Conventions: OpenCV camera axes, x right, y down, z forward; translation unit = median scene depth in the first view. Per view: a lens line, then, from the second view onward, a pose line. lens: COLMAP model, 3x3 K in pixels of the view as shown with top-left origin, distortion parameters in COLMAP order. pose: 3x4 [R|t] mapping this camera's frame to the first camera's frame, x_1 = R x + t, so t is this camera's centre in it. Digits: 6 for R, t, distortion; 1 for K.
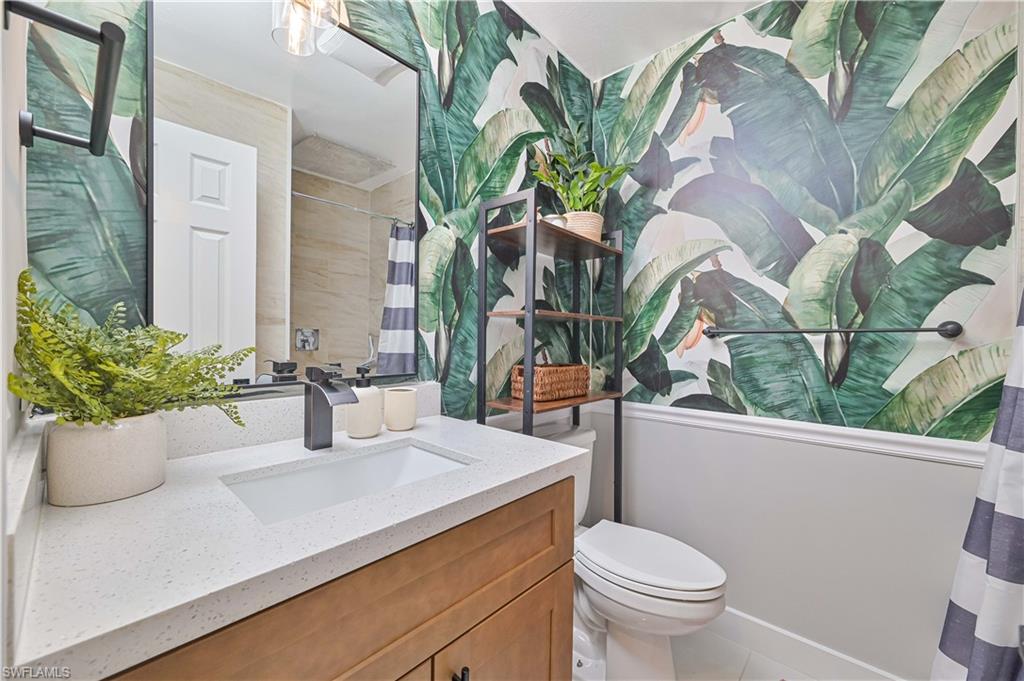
lens RADIAL K [[407.4, 0, 511.2], [0, 407.4, 339.5], [0, 0, 1]] dist [0.000553, 0.000186]
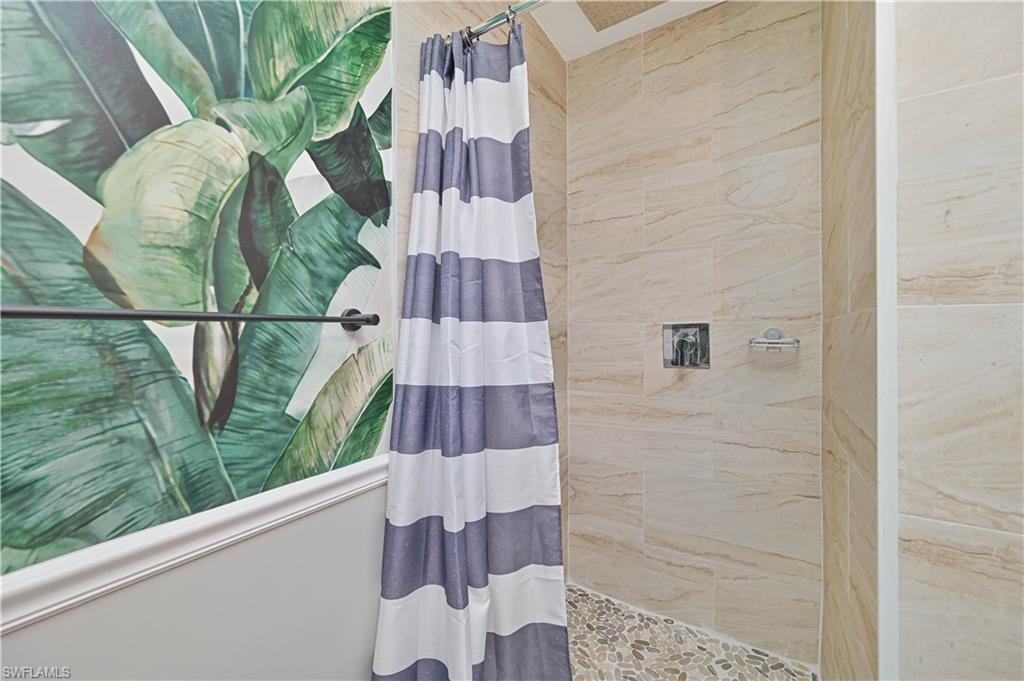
lens RADIAL K [[407.4, 0, 511.6], [0, 407.4, 335.3], [0, 0, 1]] dist [0.000553, 0.000186]
pose [[-0.178629, -0.009872, 0.983867, 0.253098], [0.008972, 0.999892, 0.011662, -0.002078], [-0.983876, 0.010910, -0.178521, 0.767710]]
